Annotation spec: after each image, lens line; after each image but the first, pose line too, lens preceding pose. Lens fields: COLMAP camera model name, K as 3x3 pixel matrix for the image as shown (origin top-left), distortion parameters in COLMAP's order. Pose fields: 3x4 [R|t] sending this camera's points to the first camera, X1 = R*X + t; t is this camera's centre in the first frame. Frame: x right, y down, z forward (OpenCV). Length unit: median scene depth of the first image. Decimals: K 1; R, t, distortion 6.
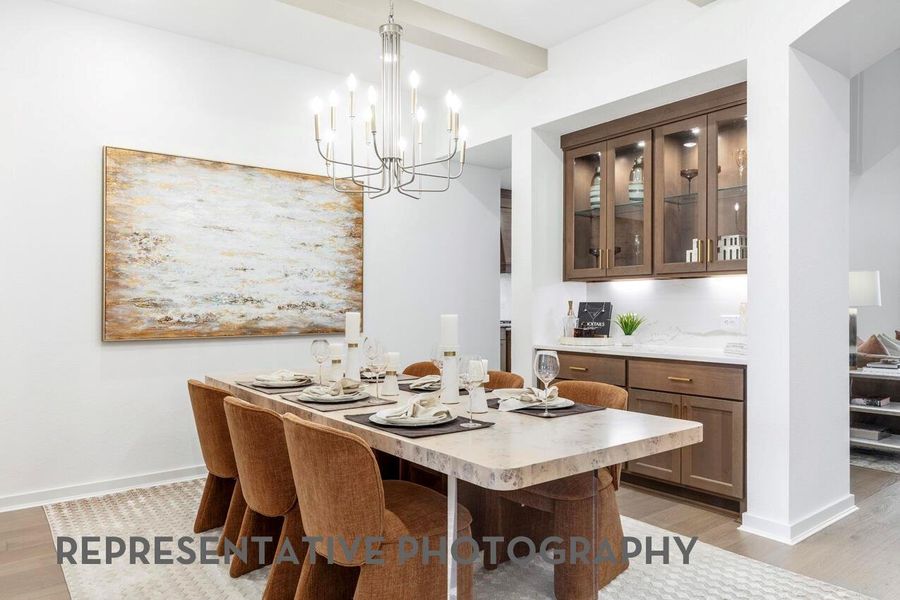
lens RADIAL K [[609.8, 0, 450.2], [0, 609.8, 301.2], [0, 0, 1]] dist [0.012036, -0.000158]
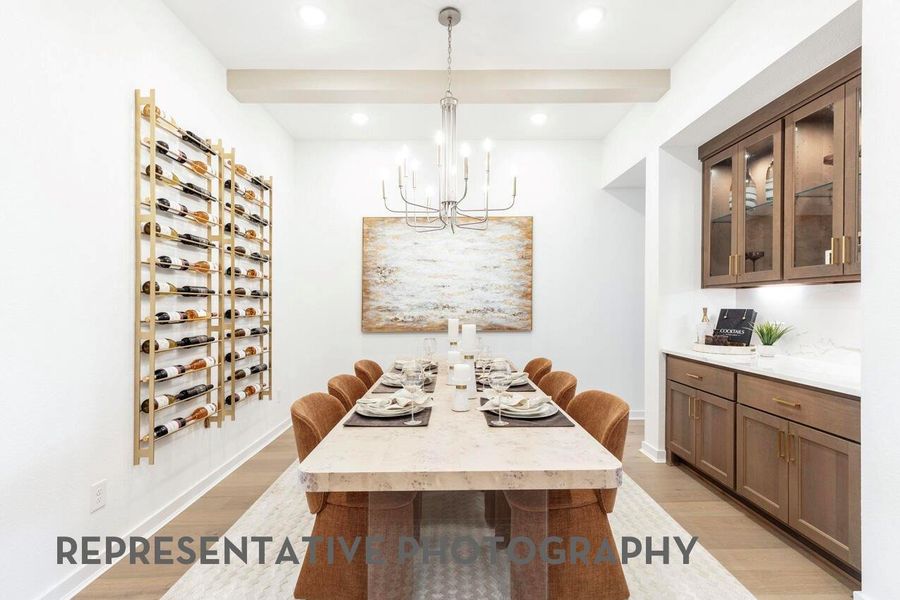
lens RADIAL K [[412.7, 0, 449.8], [0, 412.7, 300.8], [0, 0, 1]] dist [0.010686, -0.001000]
pose [[0.797498, -0.007238, -0.603279, 0.296459], [0.008096, 0.999966, -0.001295, -0.015829], [0.603268, -0.003851, 0.797529, 0.208532]]
